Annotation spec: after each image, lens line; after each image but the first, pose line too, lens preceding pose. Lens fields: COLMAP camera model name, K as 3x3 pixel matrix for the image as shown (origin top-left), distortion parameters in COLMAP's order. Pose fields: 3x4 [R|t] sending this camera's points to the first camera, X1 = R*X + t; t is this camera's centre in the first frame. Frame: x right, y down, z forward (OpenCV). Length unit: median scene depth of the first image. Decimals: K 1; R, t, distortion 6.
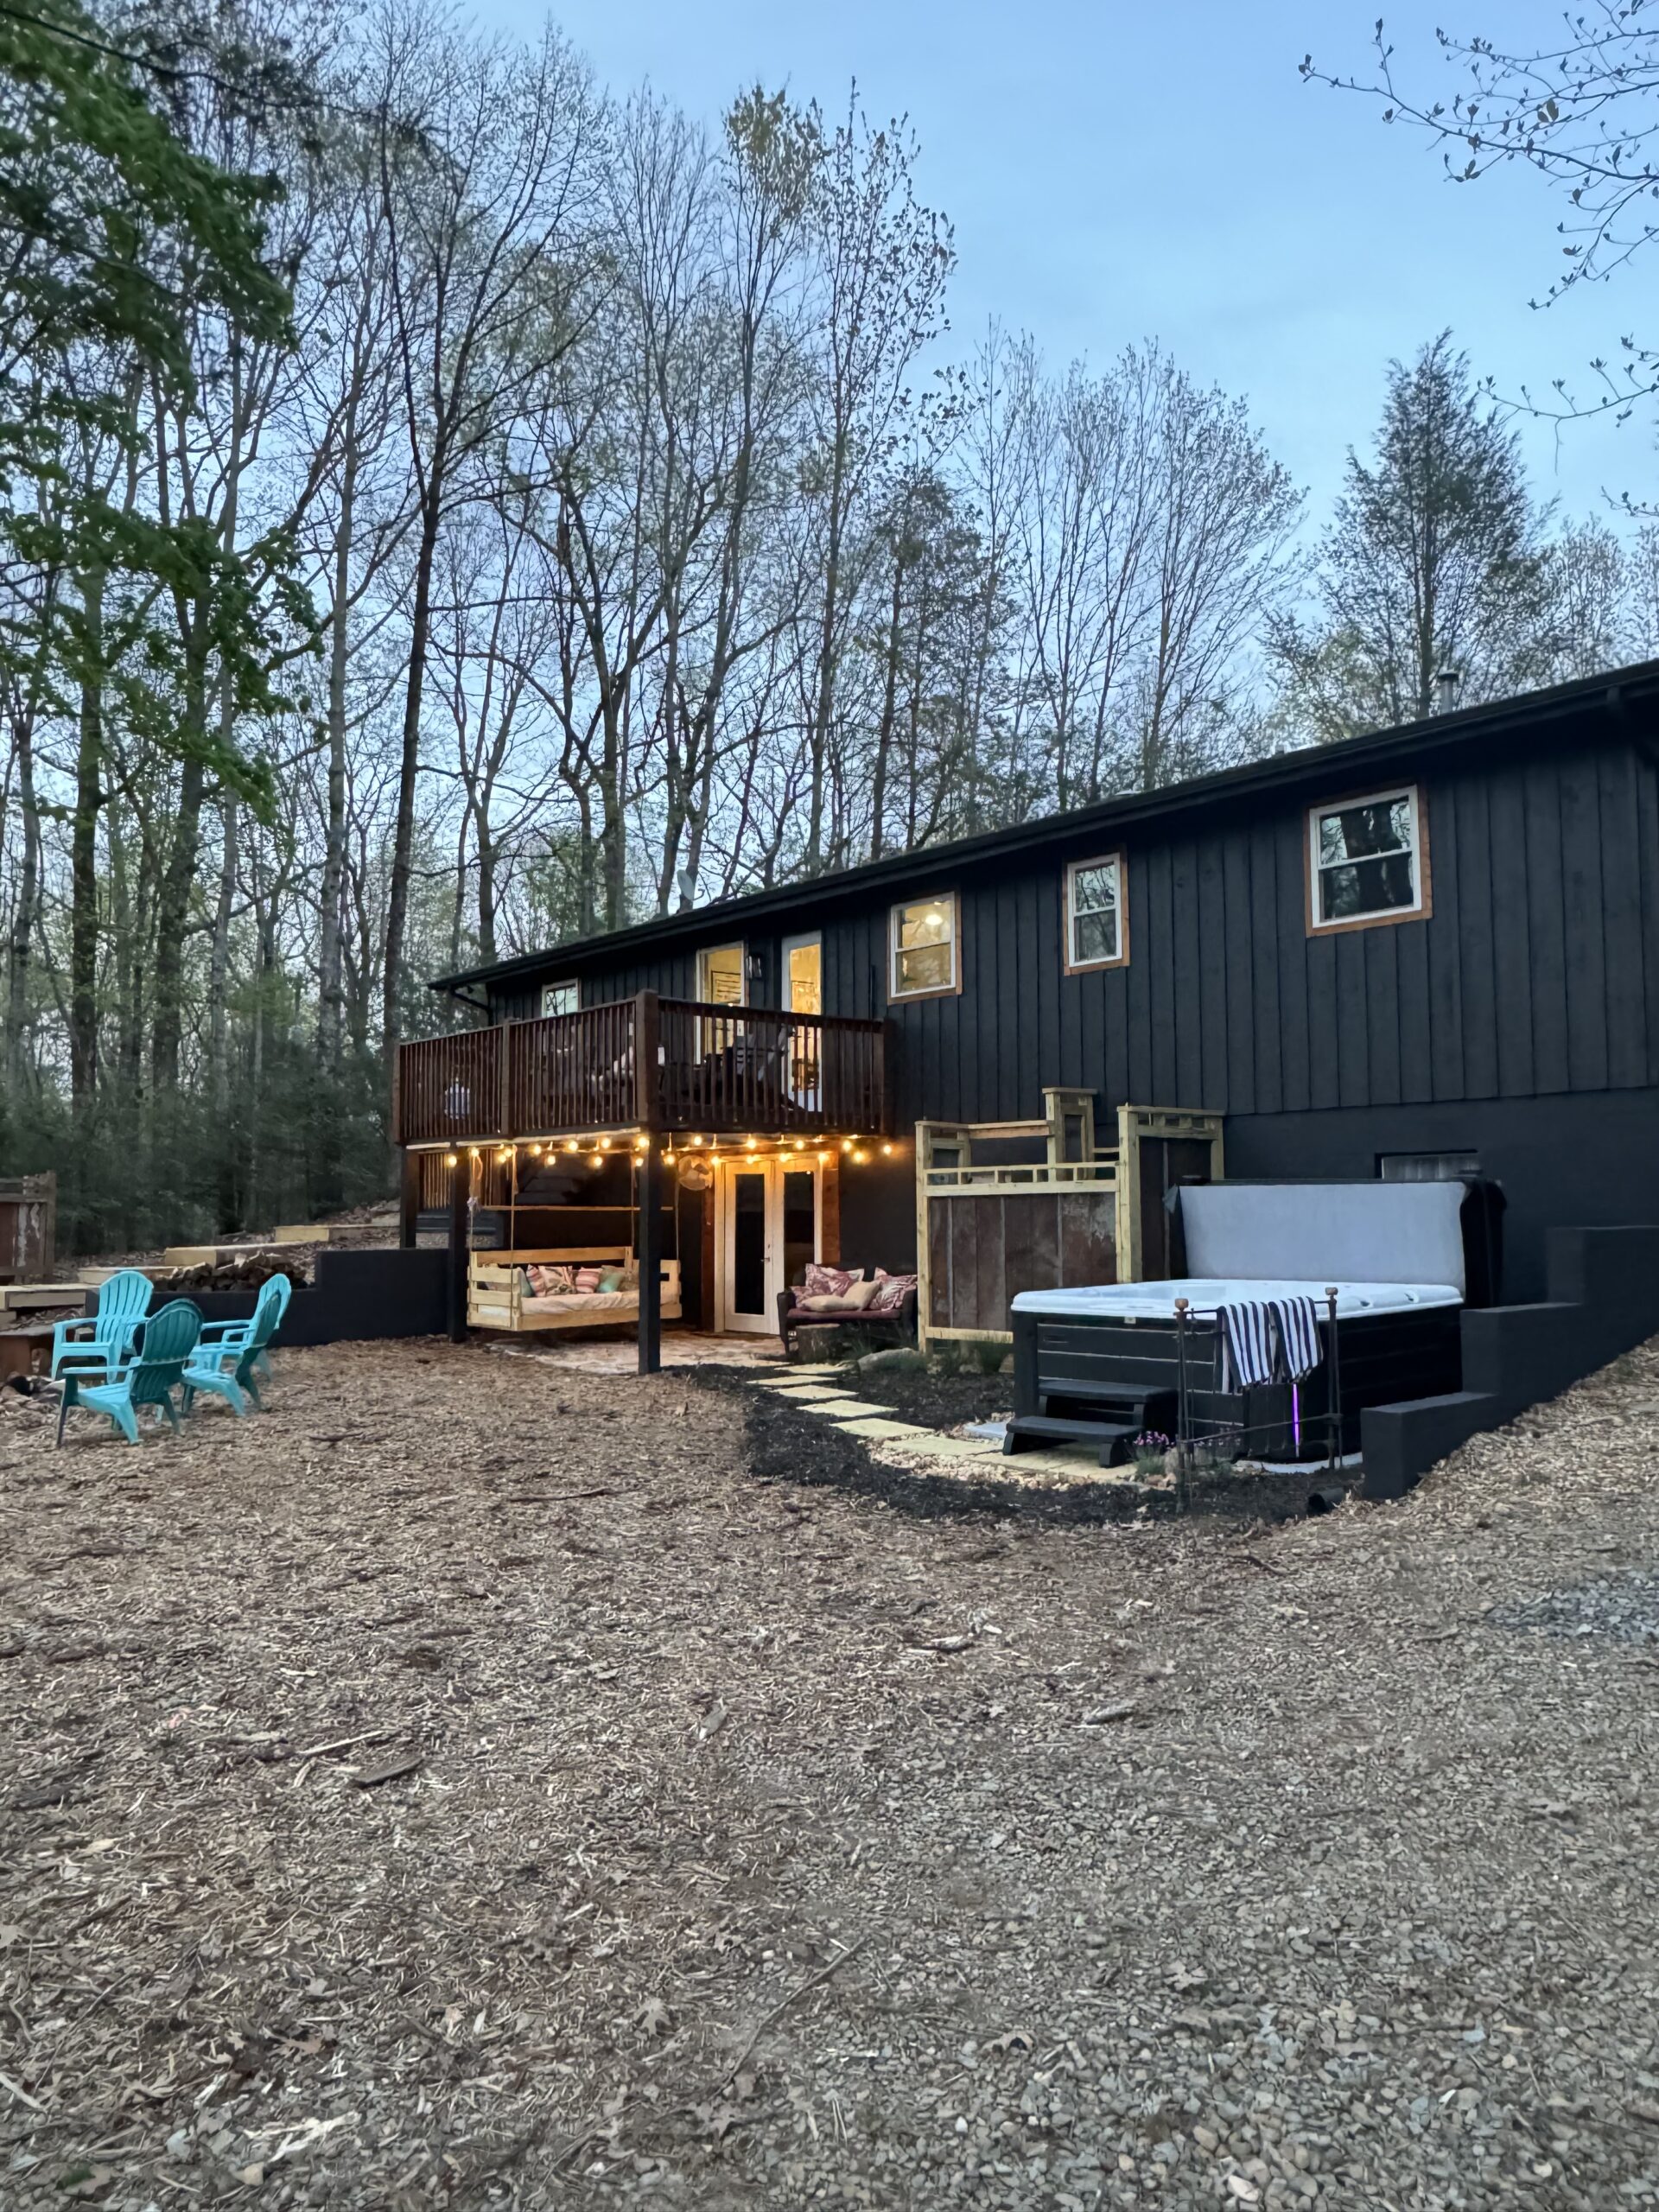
lens RADIAL K [[1516.1, 0, 830.1], [0, 1516.1, 1103.3], [0, 0, 1]] dist [-0.002659, -0.000305]
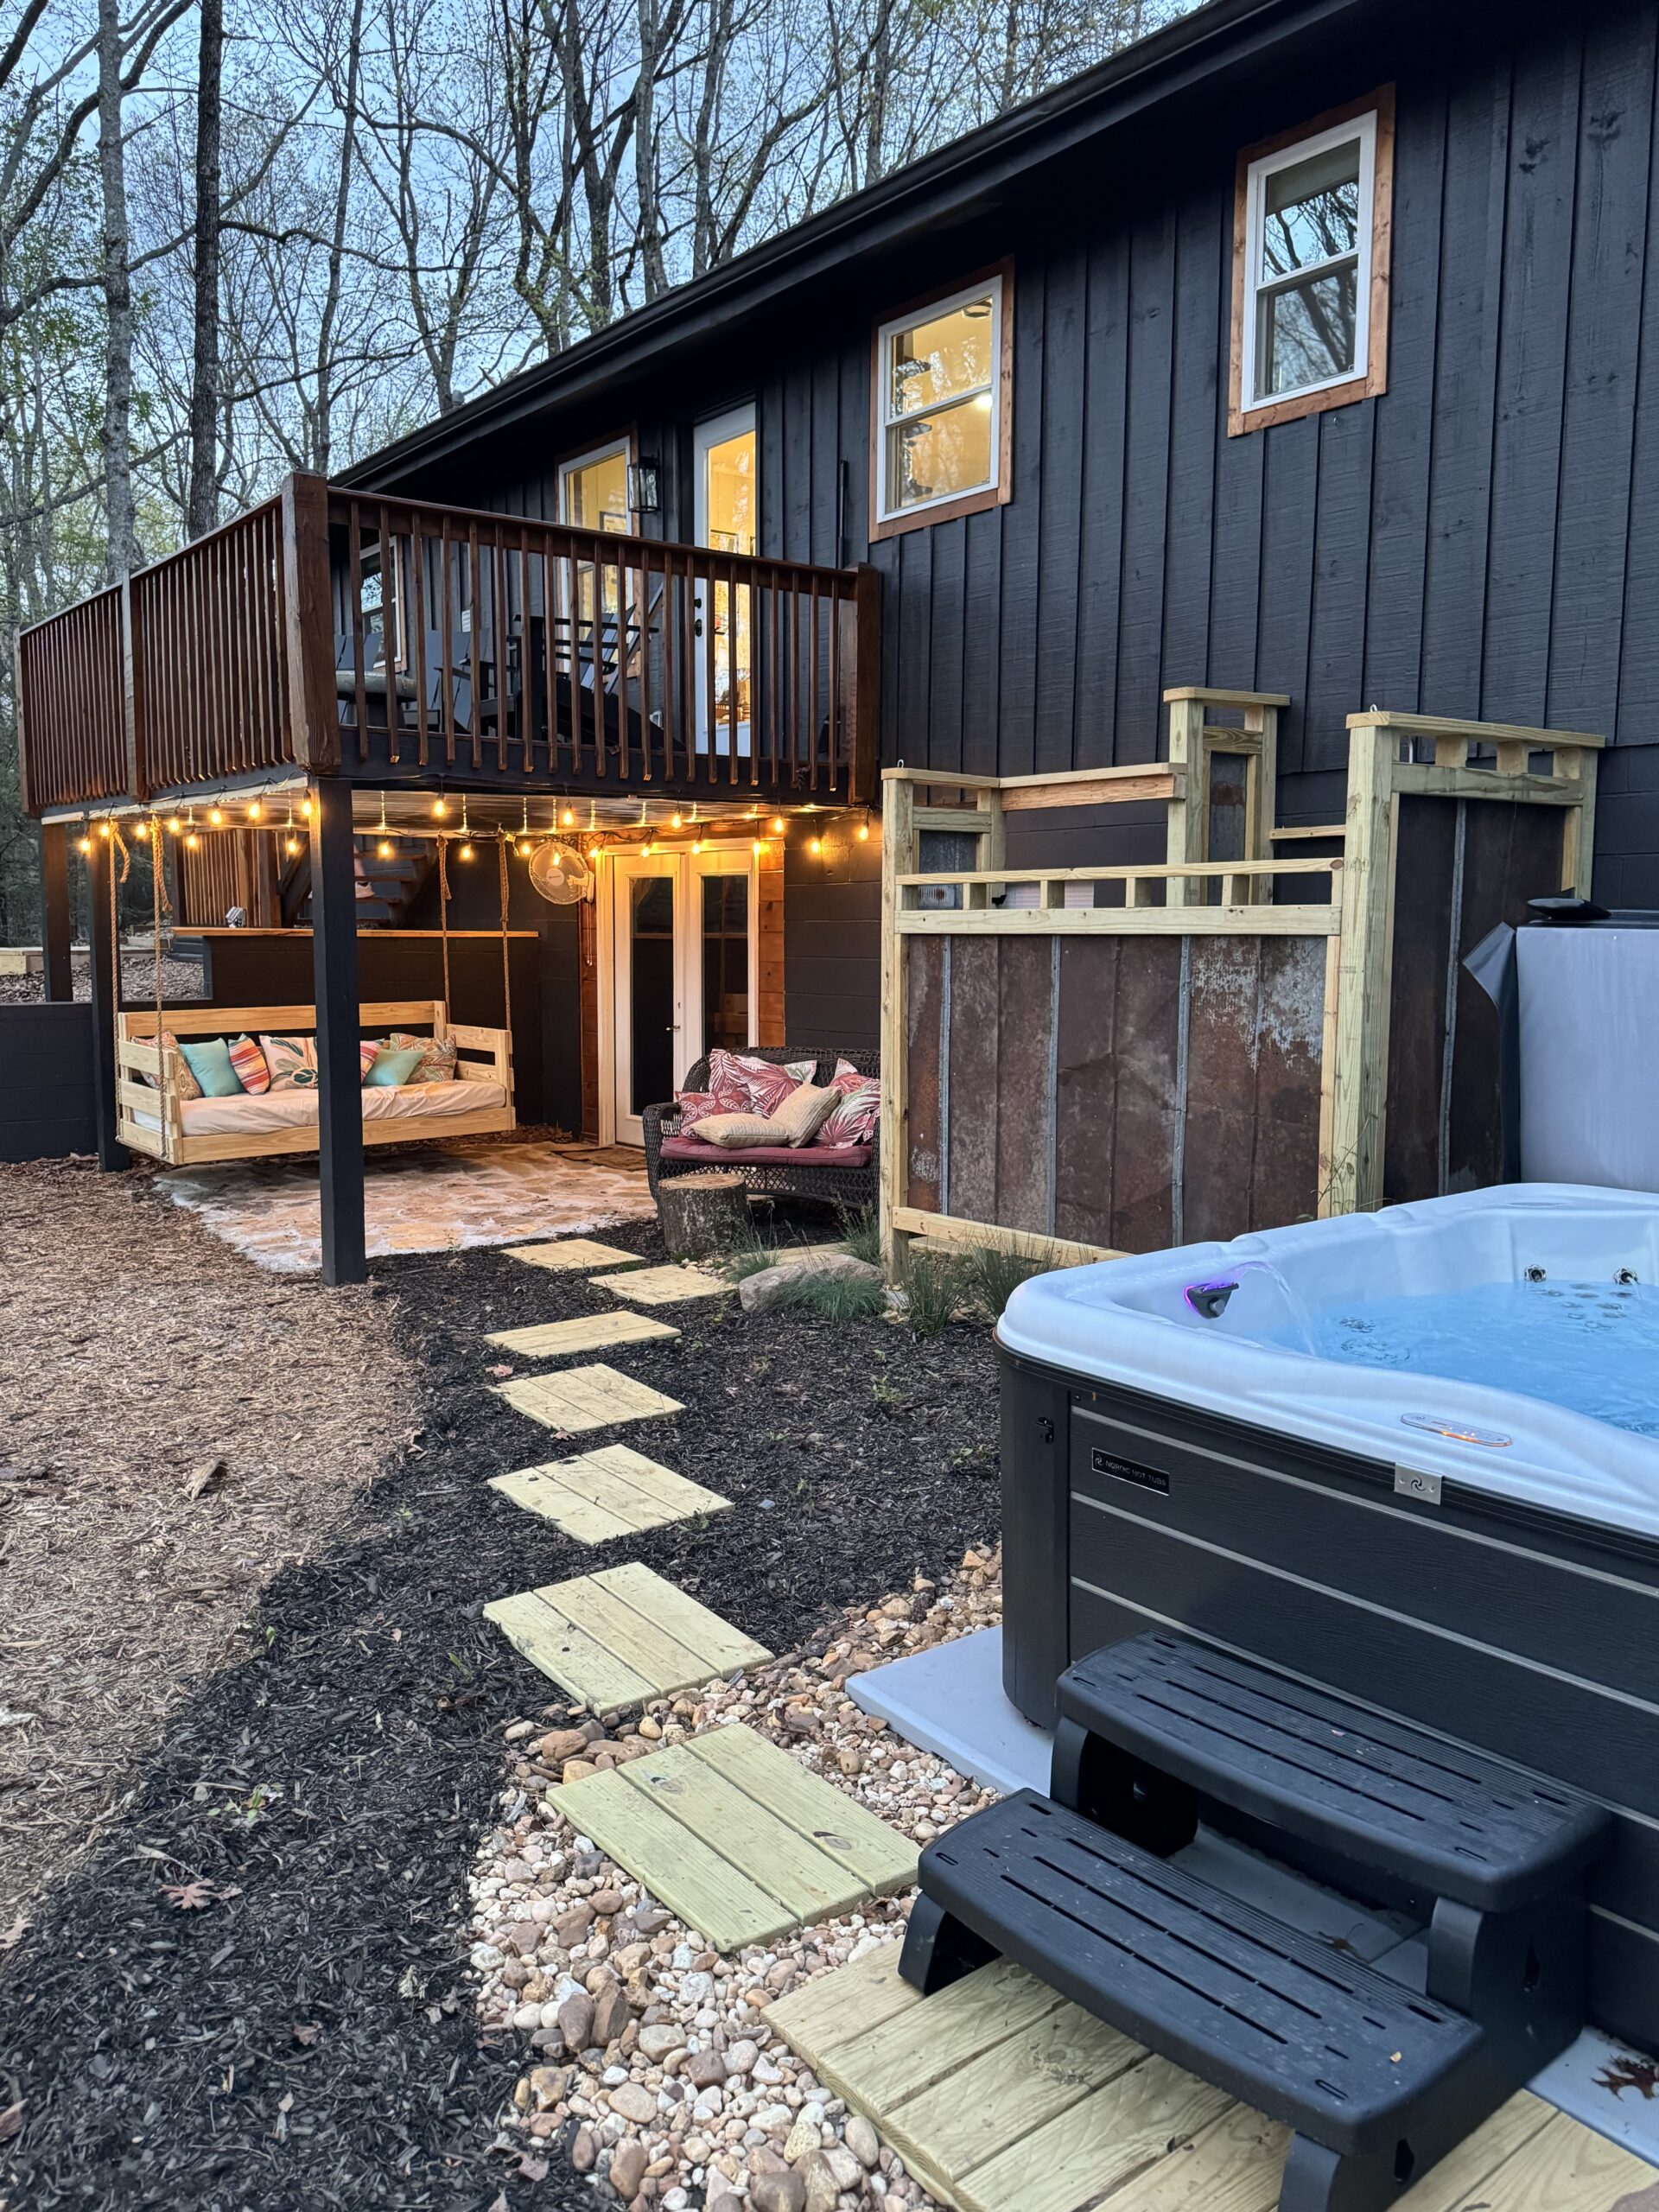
lens RADIAL K [[1663.2, 0, 837.5], [0, 1663.2, 1109.8], [0, 0, 1]] dist [0.107445, -0.151700]
pose [[0.997650, 0.016970, -0.066377, 0.075991], [-0.004155, 0.982039, 0.188631, 0.017605], [0.068386, -0.187912, 0.979802, 0.467309]]
